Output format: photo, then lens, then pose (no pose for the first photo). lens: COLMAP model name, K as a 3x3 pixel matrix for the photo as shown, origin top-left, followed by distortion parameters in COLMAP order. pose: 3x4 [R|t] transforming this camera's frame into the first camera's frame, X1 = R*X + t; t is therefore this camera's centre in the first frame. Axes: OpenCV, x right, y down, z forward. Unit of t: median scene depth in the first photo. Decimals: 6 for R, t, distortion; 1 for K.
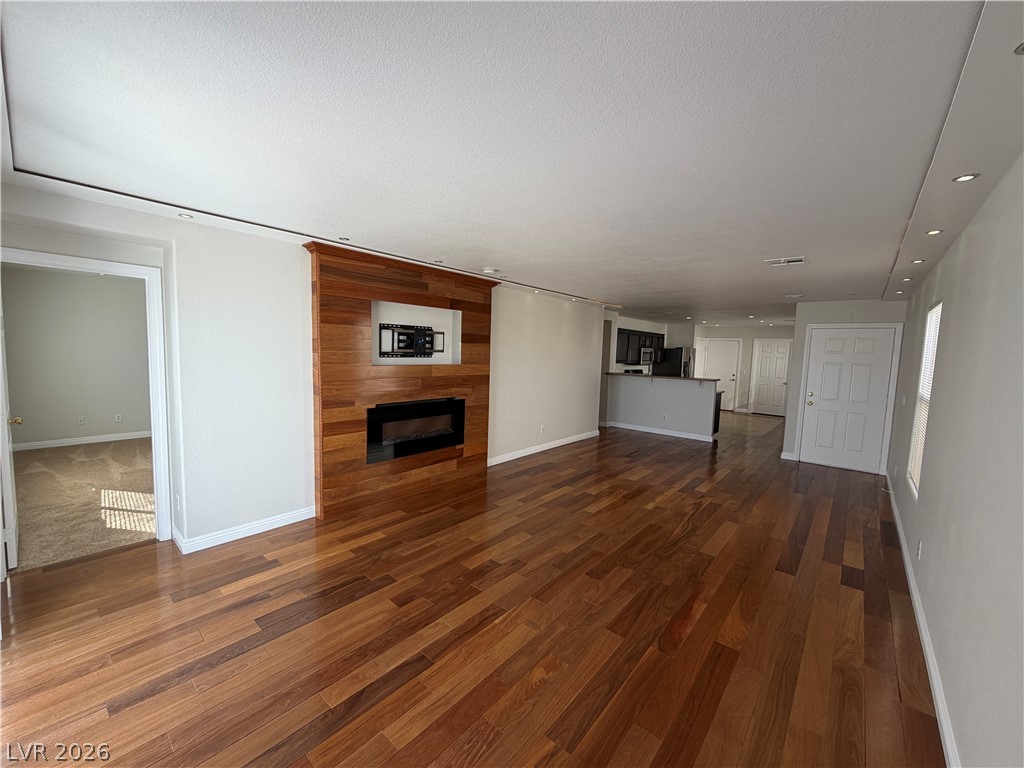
lens RADIAL K [[407.8, 0, 508.9], [0, 407.8, 385.5], [0, 0, 1]] dist [0.000338, -0.000034]
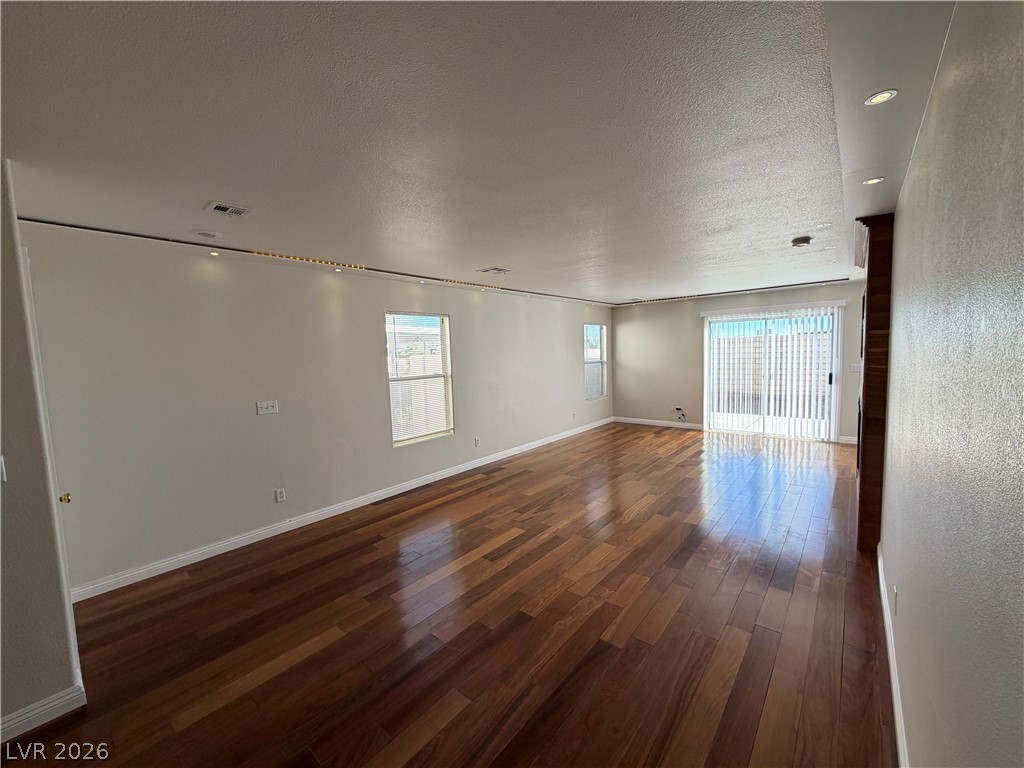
lens RADIAL K [[407.8, 0, 508.9], [0, 407.8, 385.5], [0, 0, 1]] dist [0.000338, -0.000034]
pose [[-0.999979, 0.003242, -0.005590, 0.528603], [0.002236, 0.985186, 0.171472, -0.143201], [0.006063, 0.171456, -0.985173, 1.827437]]
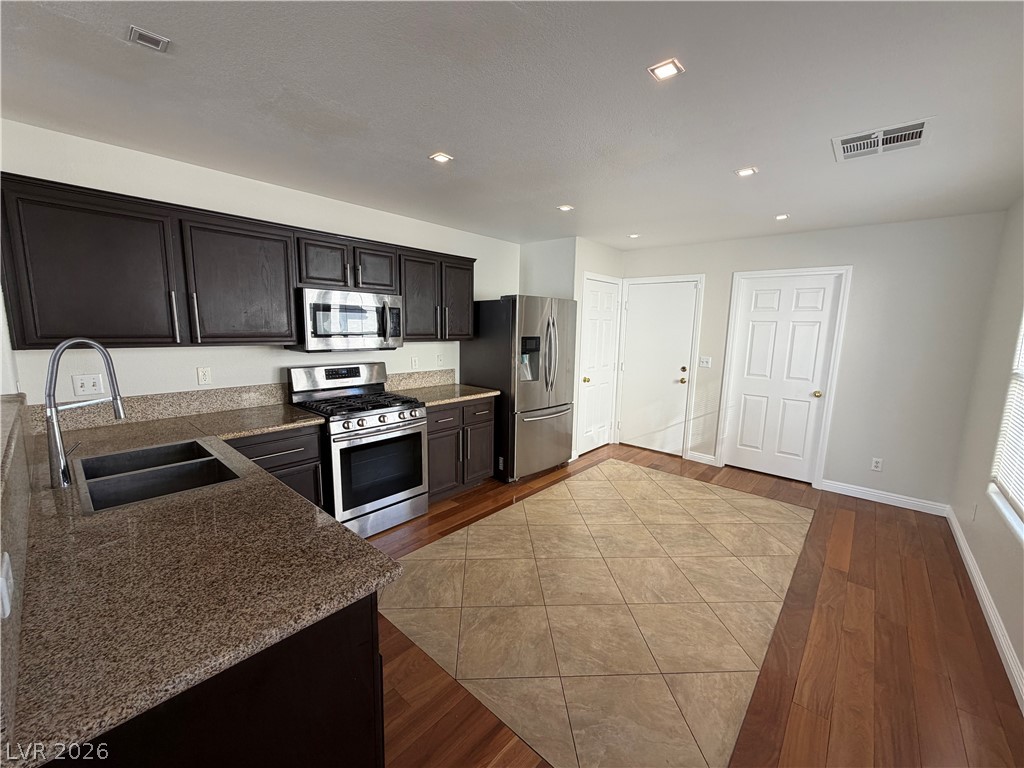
lens RADIAL K [[407.8, 0, 508.9], [0, 407.8, 385.5], [0, 0, 1]] dist [0.000338, -0.000034]
pose [[0.999846, -0.009138, -0.014986, 1.021238], [0.010010, 0.998199, 0.059146, -0.092567], [0.014419, -0.059287, 0.998137, 1.581413]]
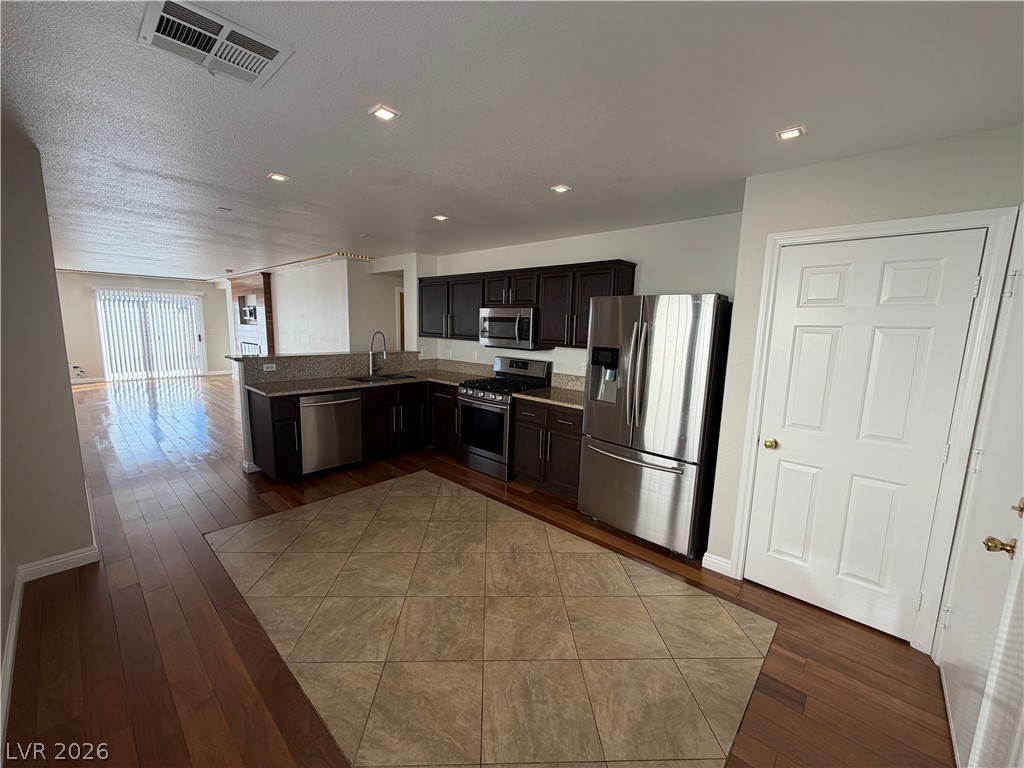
lens RADIAL K [[407.8, 0, 508.9], [0, 407.8, 385.5], [0, 0, 1]] dist [0.000338, -0.000034]
pose [[-0.028986, 0.118012, -0.992589, 1.746067], [-0.115913, 0.985910, 0.120602, -0.144441], [0.992836, 0.118550, -0.014899, 2.297424]]
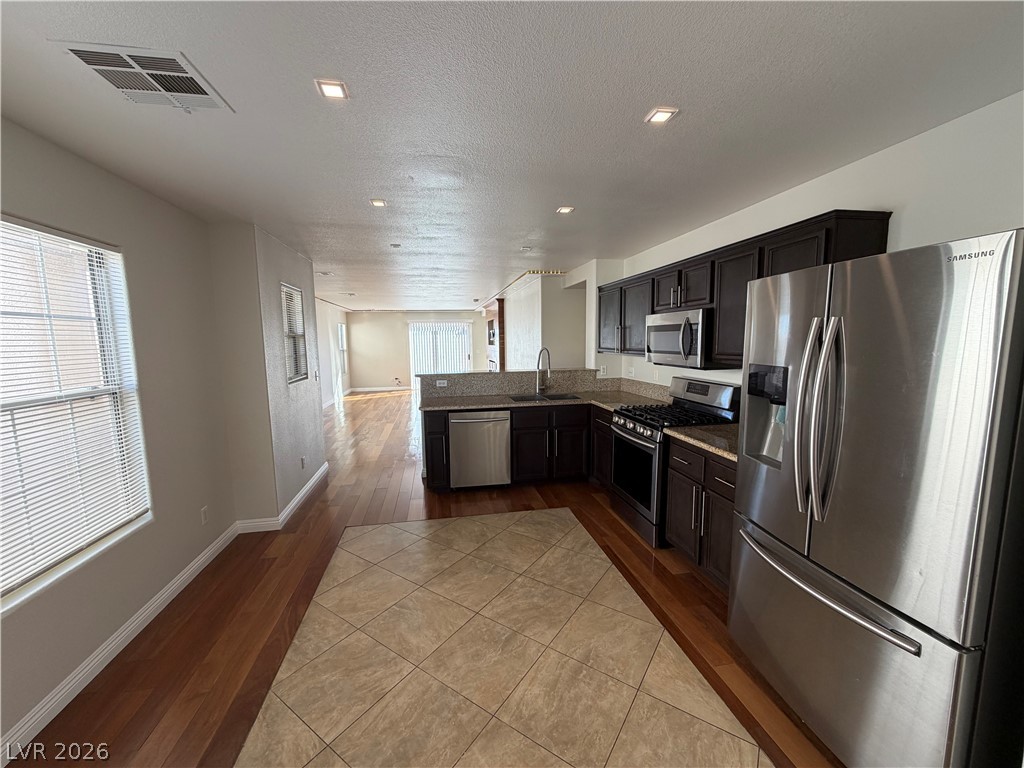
lens RADIAL K [[407.8, 0, 508.9], [0, 407.8, 385.5], [0, 0, 1]] dist [0.000338, -0.000034]
pose [[-0.626692, 0.065909, -0.776475, 1.513566], [-0.074396, 0.986805, 0.143807, -0.162575], [0.775708, 0.147889, -0.613520, 2.490357]]
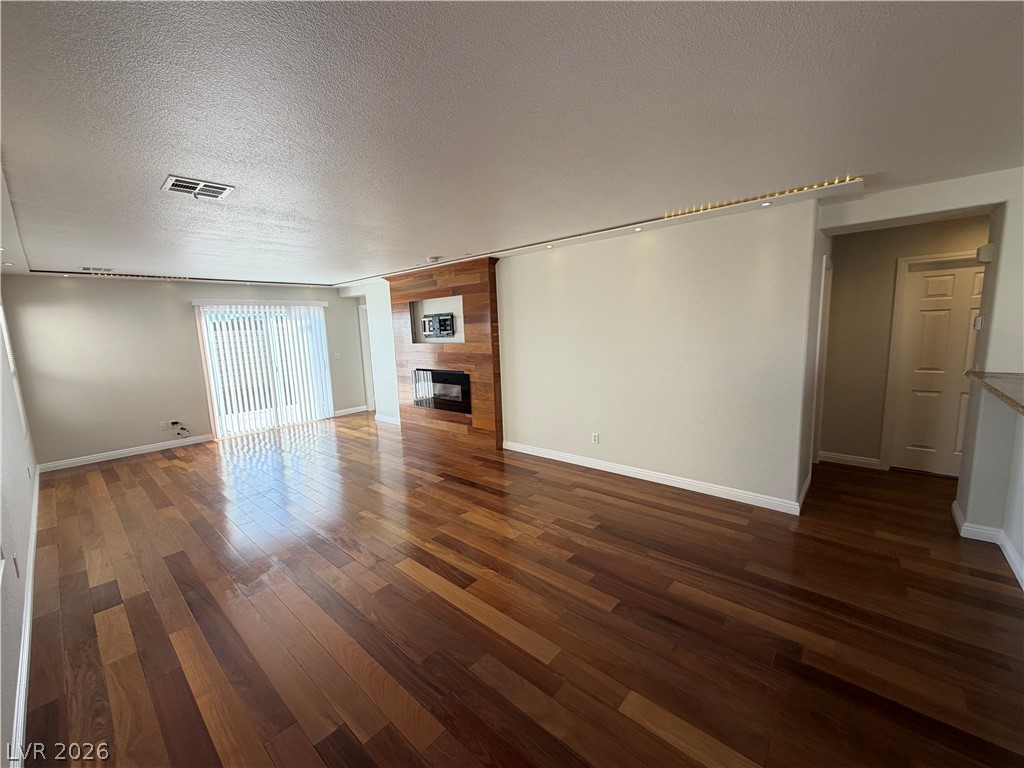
lens RADIAL K [[407.8, 0, 508.9], [0, 407.8, 385.5], [0, 0, 1]] dist [0.000338, -0.000034]
pose [[-0.014719, 0.111759, -0.993626, 1.100349], [-0.052496, 0.992277, 0.112385, -0.073940], [0.998513, 0.053815, -0.008739, 1.233463]]
